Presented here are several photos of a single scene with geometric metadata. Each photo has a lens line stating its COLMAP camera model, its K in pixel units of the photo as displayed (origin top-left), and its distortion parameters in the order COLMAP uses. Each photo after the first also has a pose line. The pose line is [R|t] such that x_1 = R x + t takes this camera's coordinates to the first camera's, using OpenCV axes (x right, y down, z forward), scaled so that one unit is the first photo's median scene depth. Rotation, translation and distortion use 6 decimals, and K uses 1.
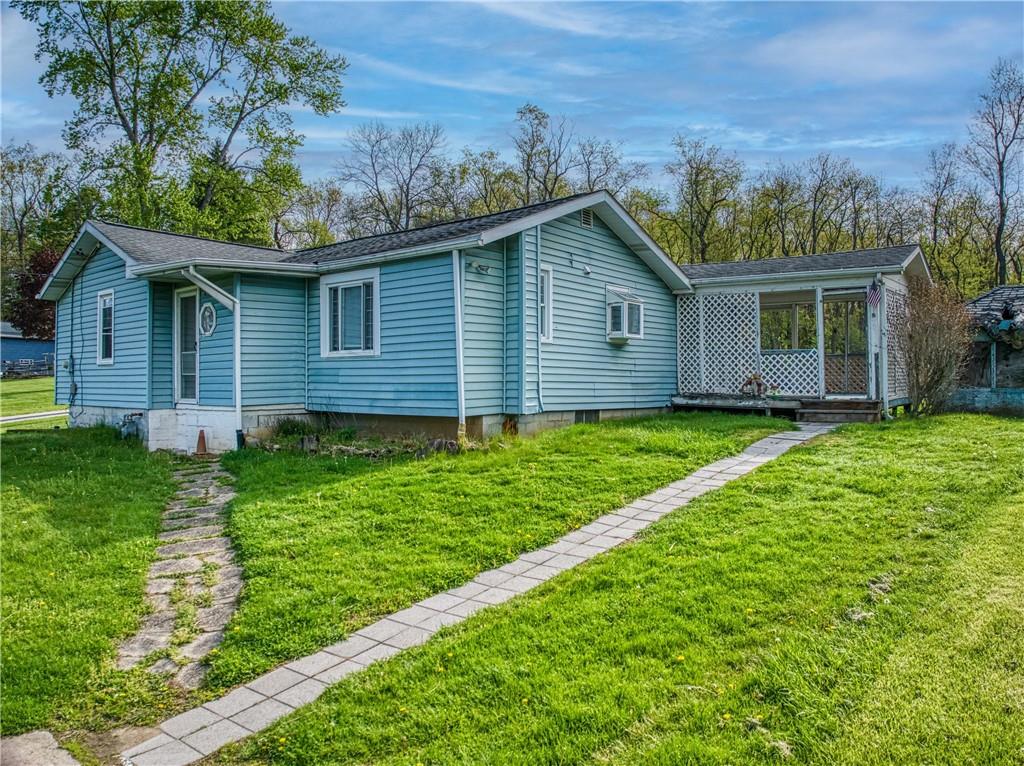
lens RADIAL K [[674.1, 0, 512.0], [0, 674.1, 383.0], [0, 0, 1]] dist [-0.076180, -0.001546]
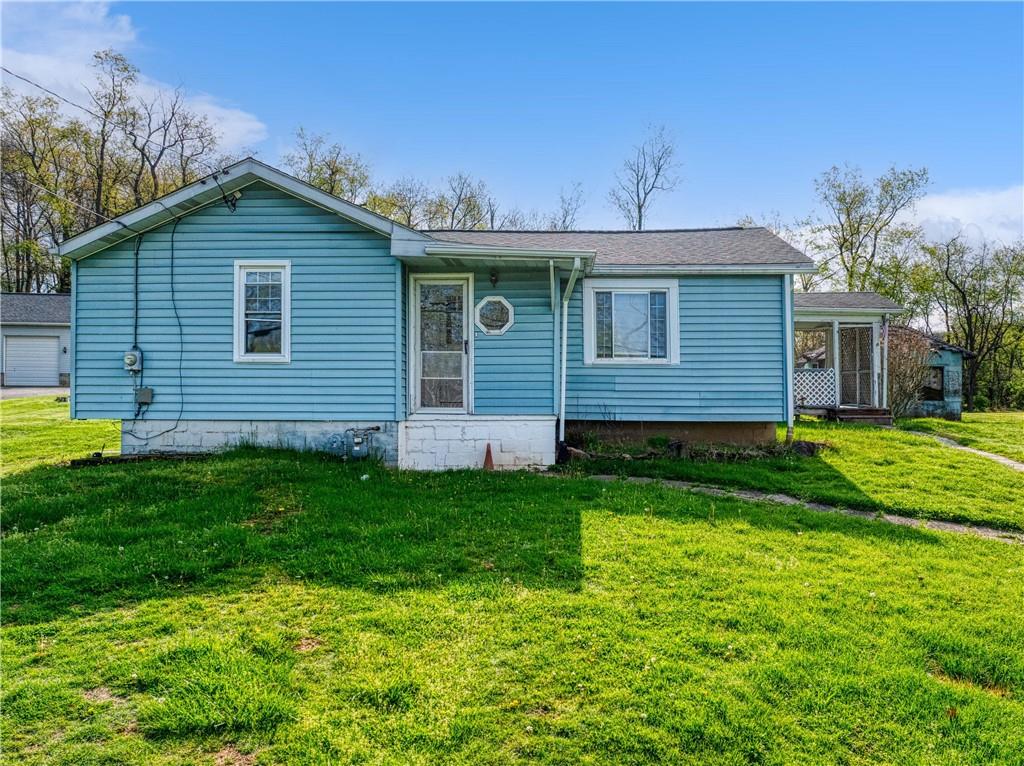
lens RADIAL K [[730.9, 0, 519.8], [0, 730.9, 385.6], [0, 0, 1]] dist [-0.042694, 0.005653]
pose [[0.833984, 0.015122, 0.551581, -0.879874], [-0.006222, 0.999819, -0.018003, 0.011573], [-0.551753, 0.011582, 0.833927, 0.175164]]
